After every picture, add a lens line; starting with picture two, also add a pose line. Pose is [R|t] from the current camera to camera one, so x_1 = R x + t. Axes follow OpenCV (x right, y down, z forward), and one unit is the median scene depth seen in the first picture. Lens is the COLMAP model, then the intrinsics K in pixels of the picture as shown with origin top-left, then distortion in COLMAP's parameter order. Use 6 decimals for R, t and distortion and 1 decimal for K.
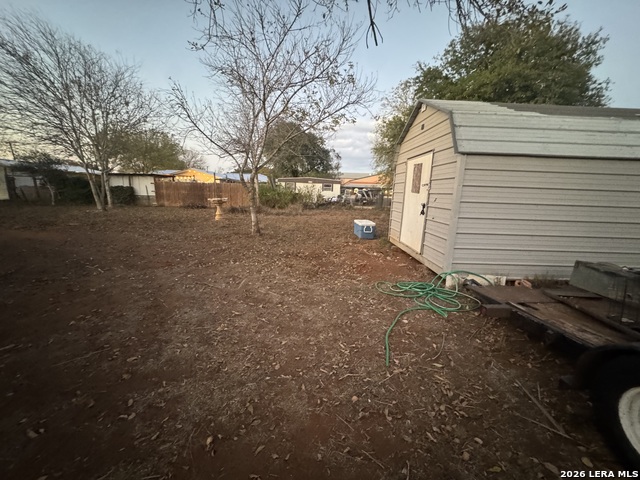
lens RADIAL K [[257.3, 0, 320.0], [0, 257.3, 240.0], [0, 0, 1]] dist [0.000041, -0.000237]
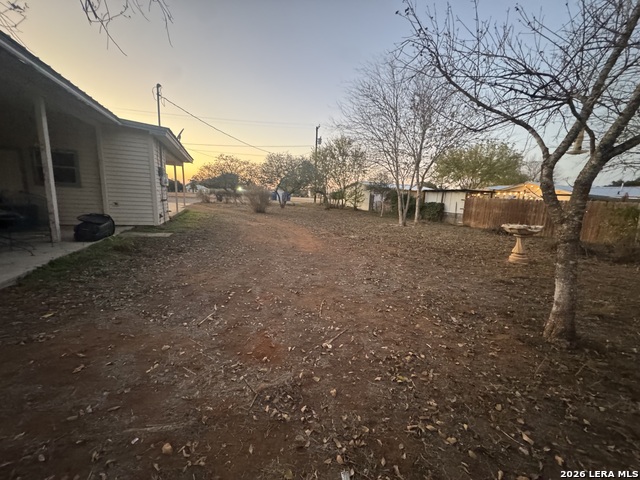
lens RADIAL K [[257.3, 0, 320.0], [0, 257.3, 240.0], [0, 0, 1]] dist [0.000041, -0.000237]
pose [[0.403607, 0.148993, -0.902719, -0.032372], [-0.209285, 0.975526, 0.067438, -0.043078], [0.890674, 0.161707, 0.424912, 0.209621]]
